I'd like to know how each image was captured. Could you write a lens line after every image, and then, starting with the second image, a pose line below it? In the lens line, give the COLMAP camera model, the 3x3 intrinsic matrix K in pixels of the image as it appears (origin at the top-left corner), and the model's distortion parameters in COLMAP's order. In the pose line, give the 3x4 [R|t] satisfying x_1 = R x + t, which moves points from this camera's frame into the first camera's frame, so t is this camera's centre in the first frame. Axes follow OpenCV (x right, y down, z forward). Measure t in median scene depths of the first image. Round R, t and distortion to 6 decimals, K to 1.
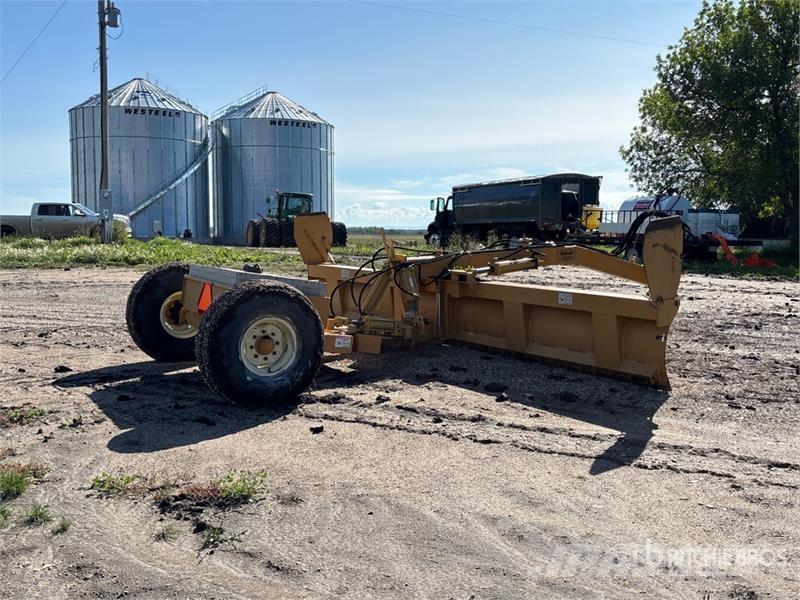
lens RADIAL K [[692.5, 0, 395.6], [0, 692.5, 299.6], [0, 0, 1]] dist [0.078780, -0.132847]
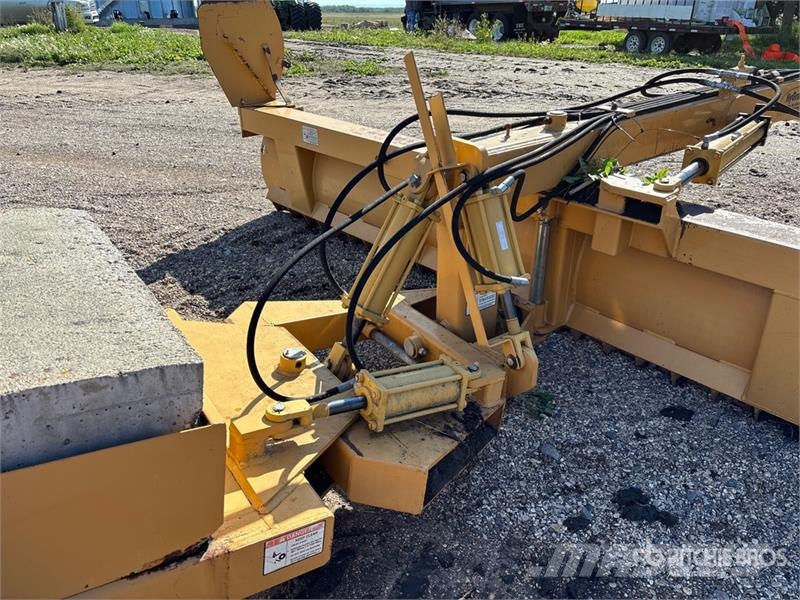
lens RADIAL K [[609.7, 0, 400.4], [0, 609.7, 303.5], [0, 0, 1]] dist [0.048999, -0.062172]
pose [[0.999071, -0.021622, 0.037266, -0.025802], [0.007789, 0.941348, 0.337347, -0.065975], [-0.042375, -0.336744, 0.940642, 0.509311]]
